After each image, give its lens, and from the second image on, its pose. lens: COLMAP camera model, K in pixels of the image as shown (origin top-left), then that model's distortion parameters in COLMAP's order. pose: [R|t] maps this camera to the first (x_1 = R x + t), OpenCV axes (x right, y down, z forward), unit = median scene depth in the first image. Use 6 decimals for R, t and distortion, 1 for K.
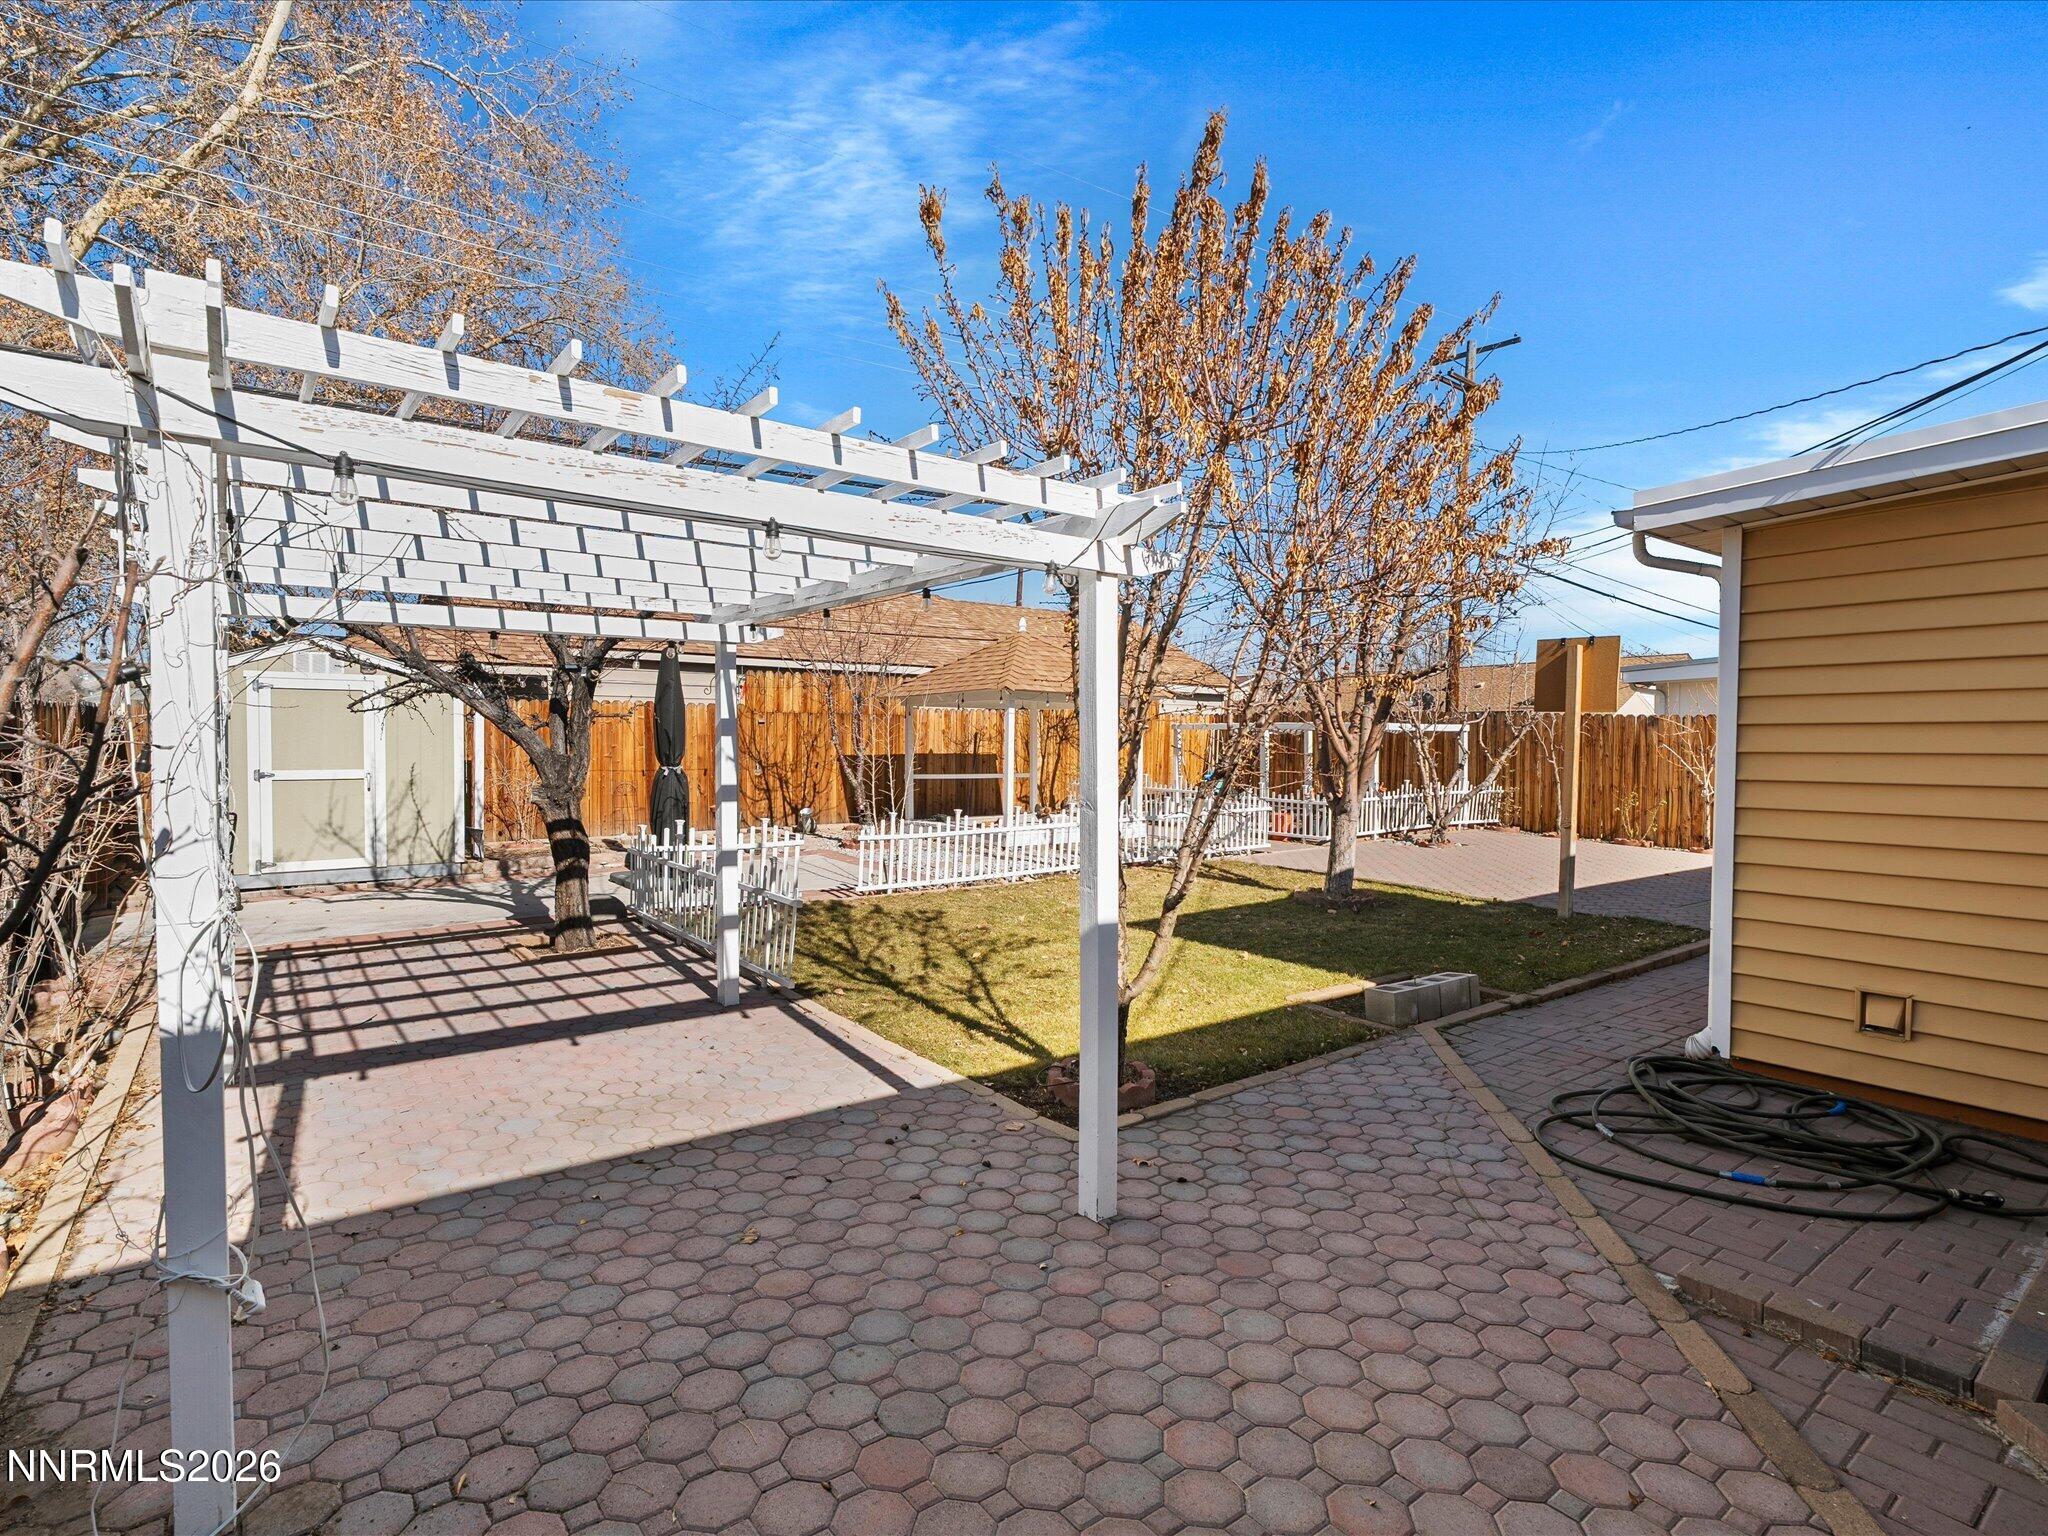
lens RADIAL K [[1041.9, 0, 1013.4], [0, 1041.9, 761.5], [0, 0, 1]] dist [-0.007721, 0.002593]
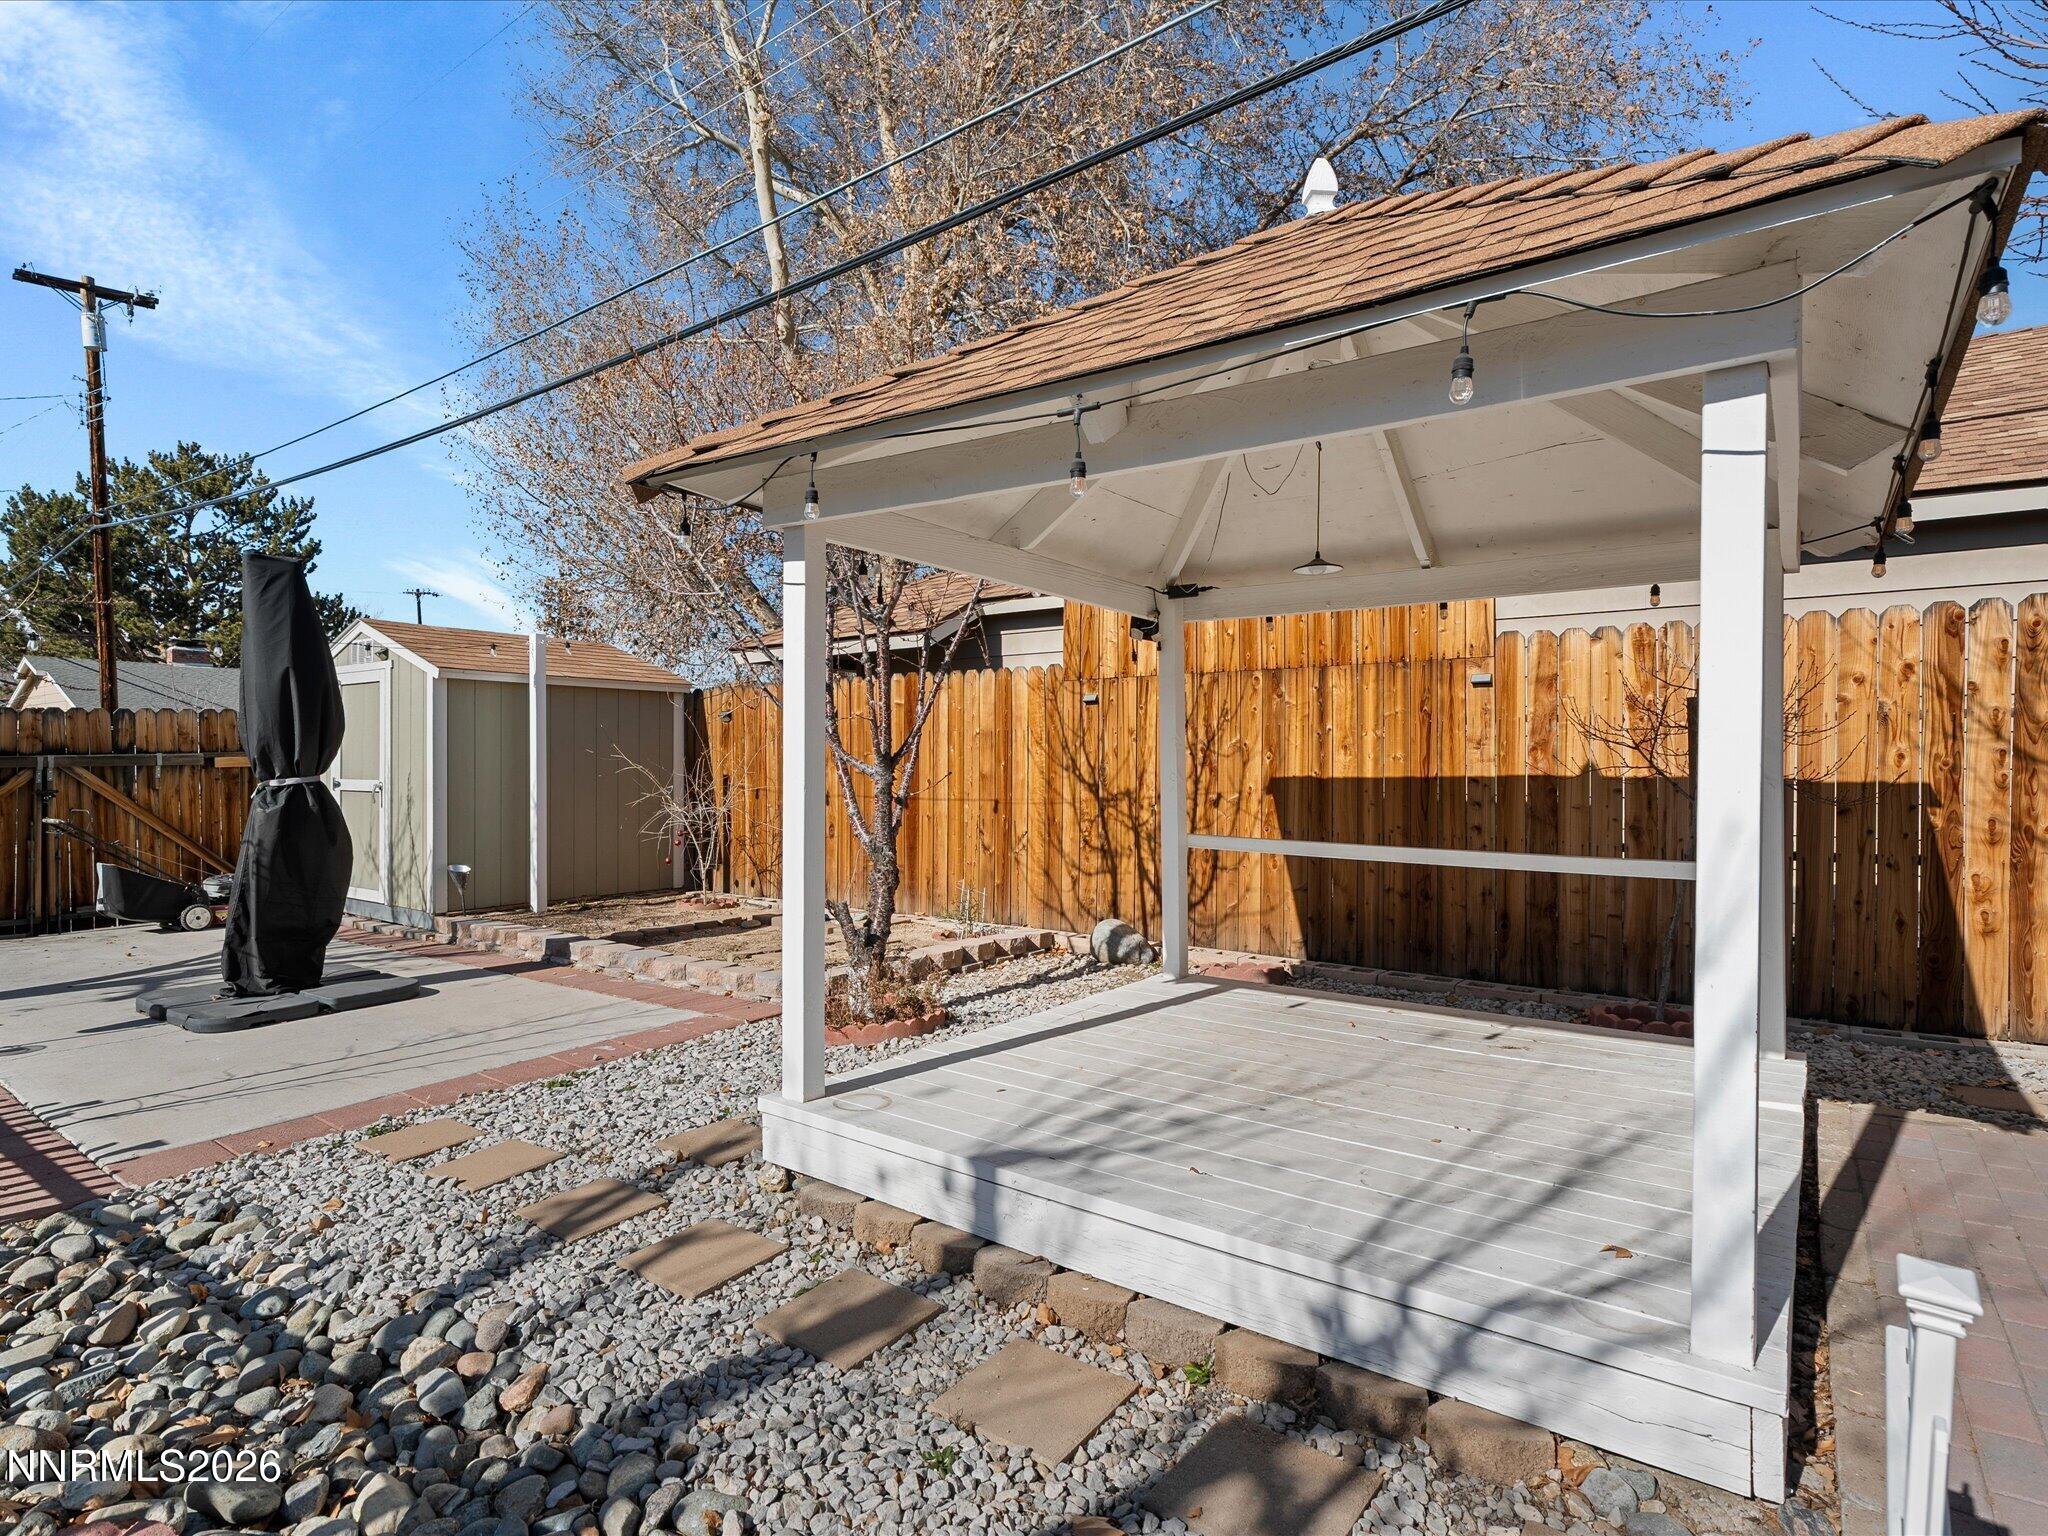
lens RADIAL K [[1041.9, 0, 1013.4], [0, 1041.9, 761.5], [0, 0, 1]] dist [-0.007721, 0.002593]
pose [[0.280590, -0.000224, -0.959828, 0.184269], [-0.025366, 0.999649, -0.007649, -0.007033], [0.959492, 0.026493, 0.280486, 0.825860]]
